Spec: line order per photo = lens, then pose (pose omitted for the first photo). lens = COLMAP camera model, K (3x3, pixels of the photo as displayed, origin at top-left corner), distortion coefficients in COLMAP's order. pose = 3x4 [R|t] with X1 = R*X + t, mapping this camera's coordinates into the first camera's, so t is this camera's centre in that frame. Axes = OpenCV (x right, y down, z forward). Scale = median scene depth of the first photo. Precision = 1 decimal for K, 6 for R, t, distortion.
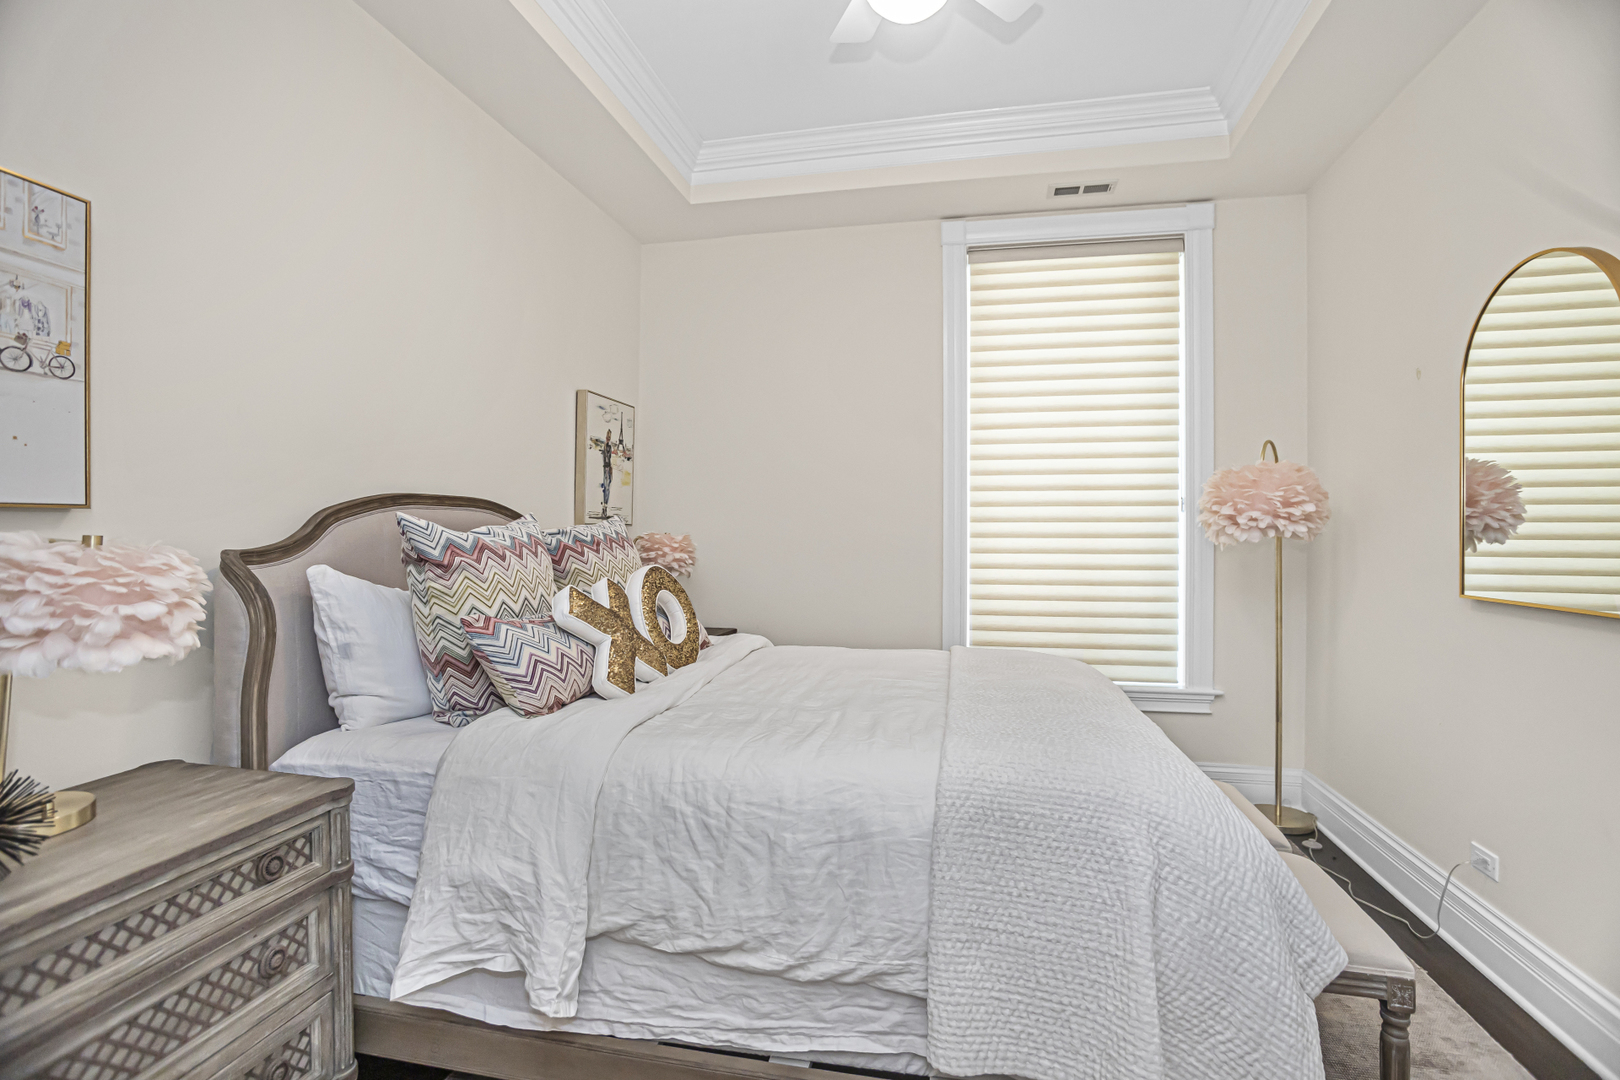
lens RADIAL K [[789.7, 0, 807.8], [0, 789.7, 536.8], [0, 0, 1]] dist [-0.001411, -0.000039]
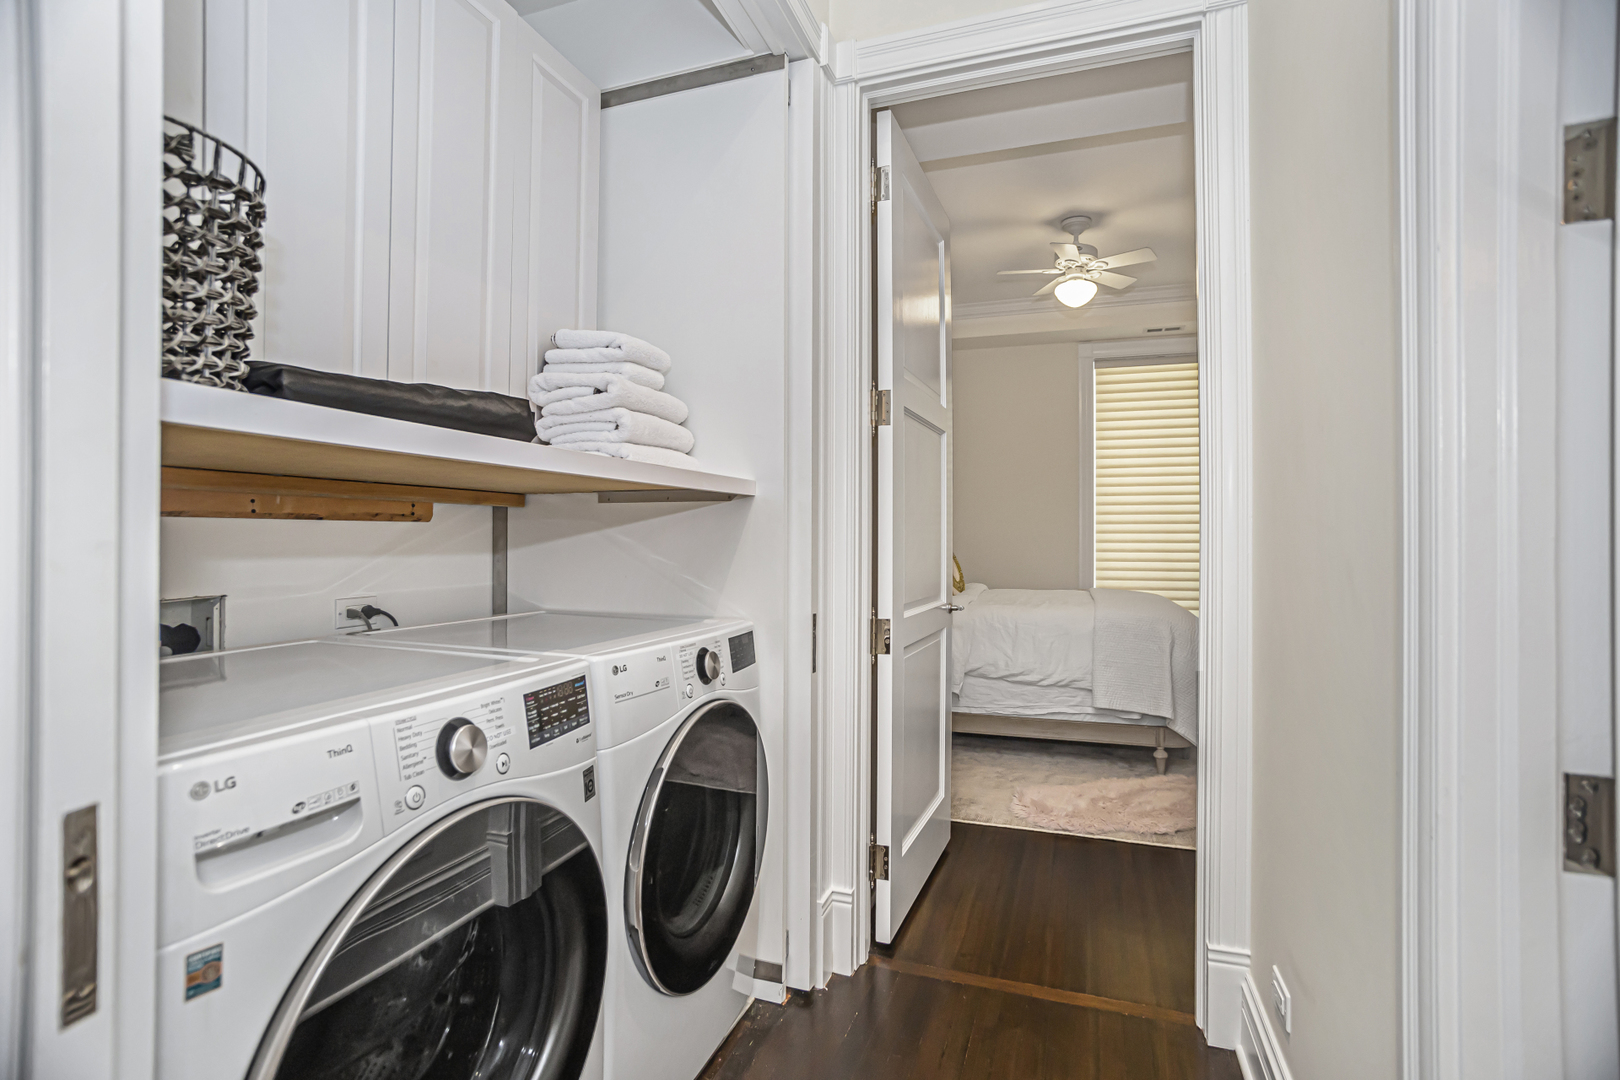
lens RADIAL K [[789.7, 0, 814.3], [0, 789.7, 535.7], [0, 0, 1]] dist [-0.001411, -0.000039]
pose [[0.992016, -0.008307, -0.125841, -0.451175], [0.007147, 0.999928, -0.009666, 0.048067], [0.125913, 0.008689, 0.992003, -1.842354]]
